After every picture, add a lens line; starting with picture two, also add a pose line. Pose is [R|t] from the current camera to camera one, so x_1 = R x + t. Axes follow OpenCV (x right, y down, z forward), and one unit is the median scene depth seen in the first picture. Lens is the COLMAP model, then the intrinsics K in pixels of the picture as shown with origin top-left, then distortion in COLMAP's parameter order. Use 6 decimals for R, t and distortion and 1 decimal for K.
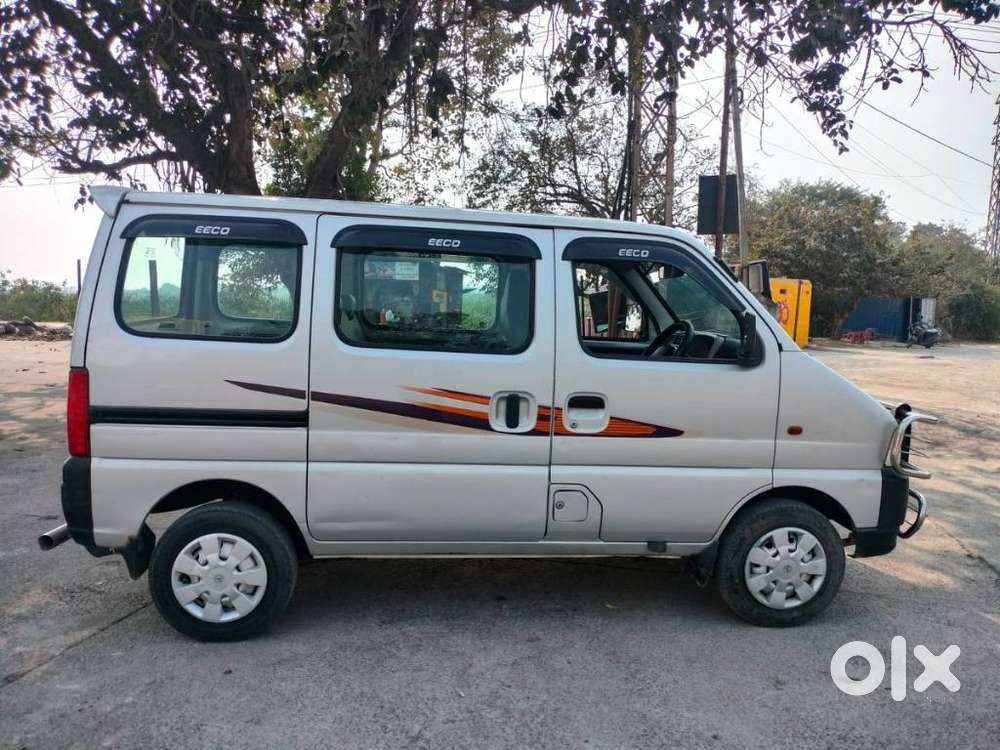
lens RADIAL K [[748.1, 0, 482.1], [0, 748.1, 372.6], [0, 0, 1]] dist [0.008900, -0.006657]
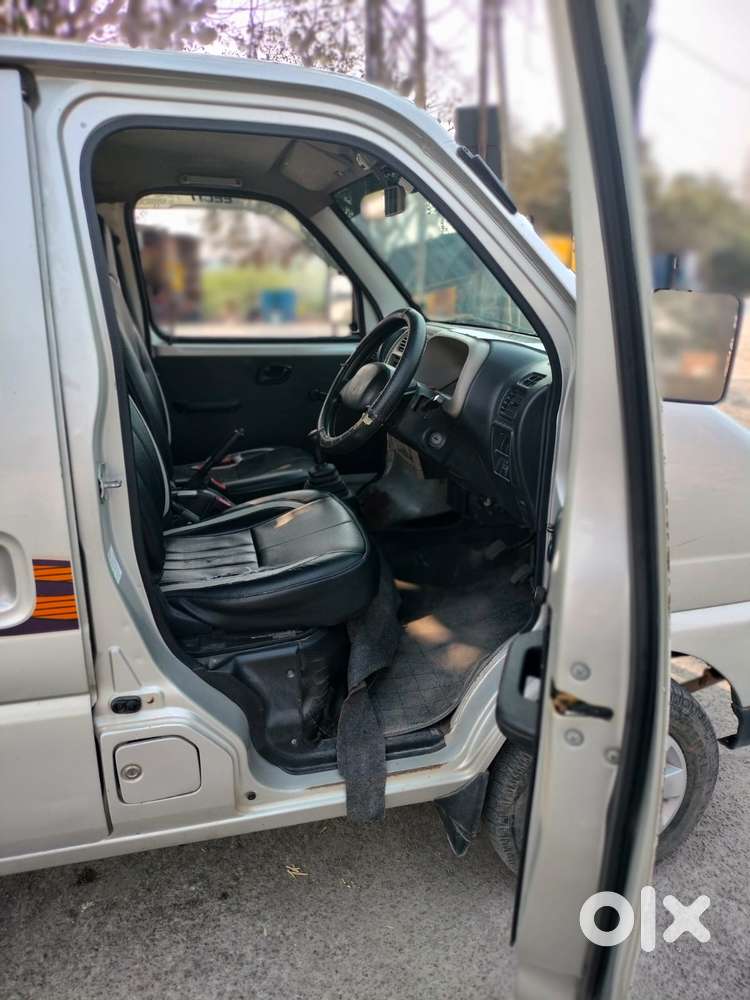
lens RADIAL K [[743.1, 0, 375.0], [0, 743.1, 500.0], [0, 0, 1]] dist [0.026225, -0.028207]
pose [[0.985319, -0.087201, 0.146771, 0.044761], [0.056045, 0.977284, 0.204388, -0.012920], [-0.161259, -0.193162, 0.967824, 0.137136]]
